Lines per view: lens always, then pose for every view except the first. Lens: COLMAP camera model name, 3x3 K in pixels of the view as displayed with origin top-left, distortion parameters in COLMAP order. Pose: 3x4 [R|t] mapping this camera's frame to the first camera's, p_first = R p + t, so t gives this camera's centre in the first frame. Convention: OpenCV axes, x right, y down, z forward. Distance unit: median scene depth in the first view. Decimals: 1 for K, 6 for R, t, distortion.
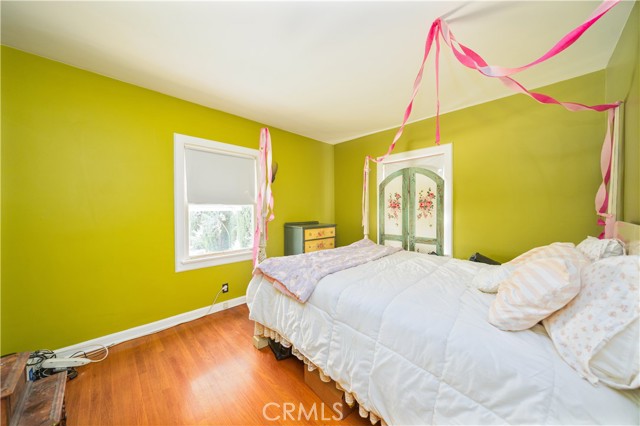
lens RADIAL K [[220.3, 0, 320.0], [0, 220.3, 211.1], [0, 0, 1]] dist [0.001841, -0.000503]
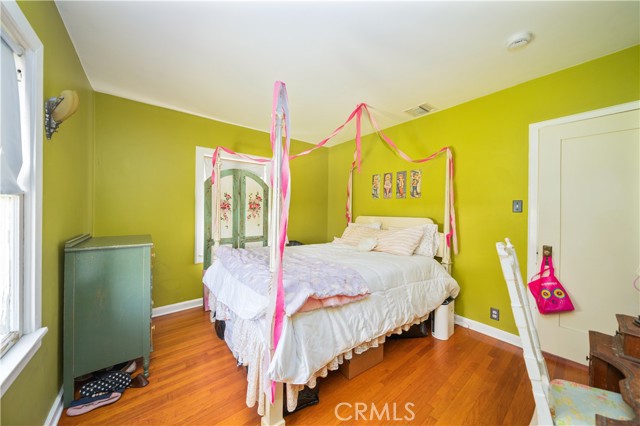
lens RADIAL K [[220.3, 0, 319.8], [0, 220.3, 211.9], [0, 0, 1]] dist [0.001841, -0.000503]
pose [[0.103814, -0.003385, 0.994591, -0.574071], [0.005699, 0.999980, 0.002809, -0.002740], [-0.994580, 0.005376, 0.103831, 0.539076]]
